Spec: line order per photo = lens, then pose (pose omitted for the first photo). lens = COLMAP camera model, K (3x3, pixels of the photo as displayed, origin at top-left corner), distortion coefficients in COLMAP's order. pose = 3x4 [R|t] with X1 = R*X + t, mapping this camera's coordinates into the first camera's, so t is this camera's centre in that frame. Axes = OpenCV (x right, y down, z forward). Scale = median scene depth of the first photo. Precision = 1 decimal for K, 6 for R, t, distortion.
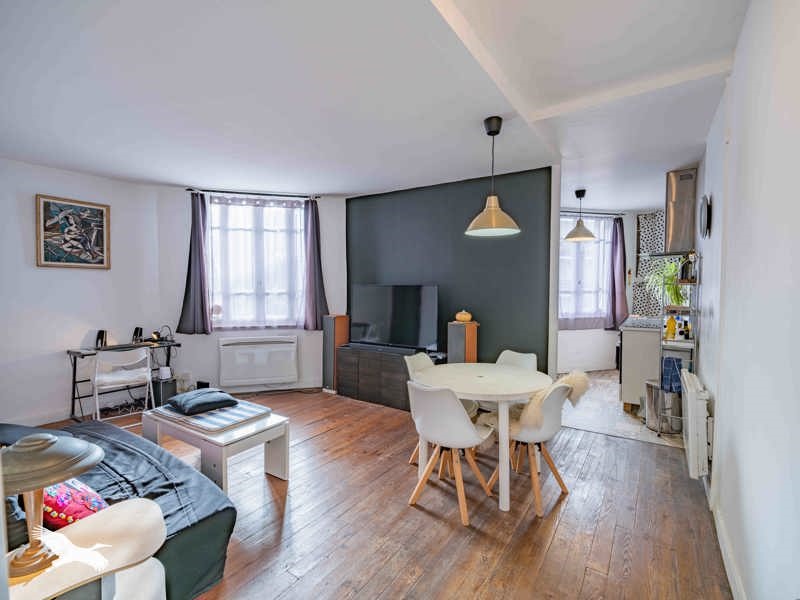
lens RADIAL K [[371.9, 0, 400.0], [0, 371.9, 300.0], [0, 0, 1]] dist [0.027862, 0.000174]
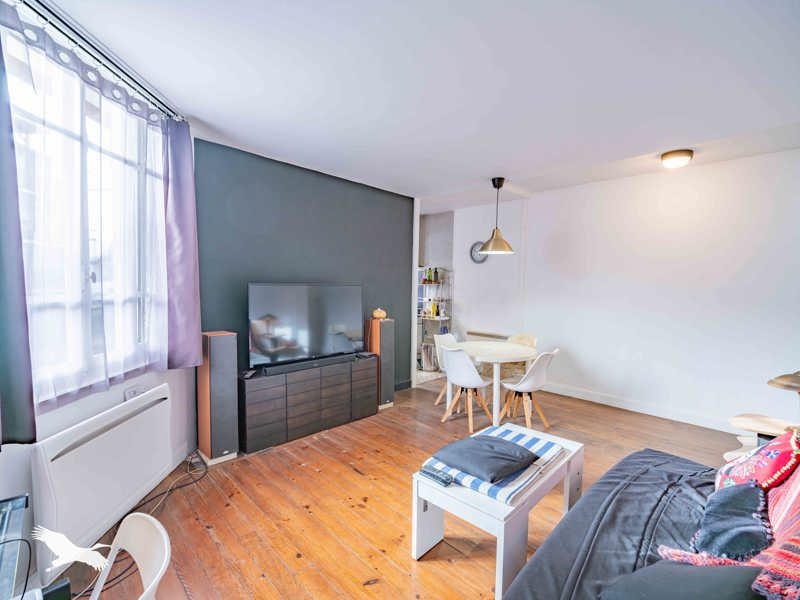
lens RADIAL K [[371.9, 0, 400.0], [0, 371.9, 300.0], [0, 0, 1]] dist [0.027862, 0.000174]
pose [[0.201077, -0.040104, 0.978754, -0.615677], [0.027447, 0.999000, 0.035295, -0.022324], [-0.979191, 0.019767, 0.201977, 0.508972]]
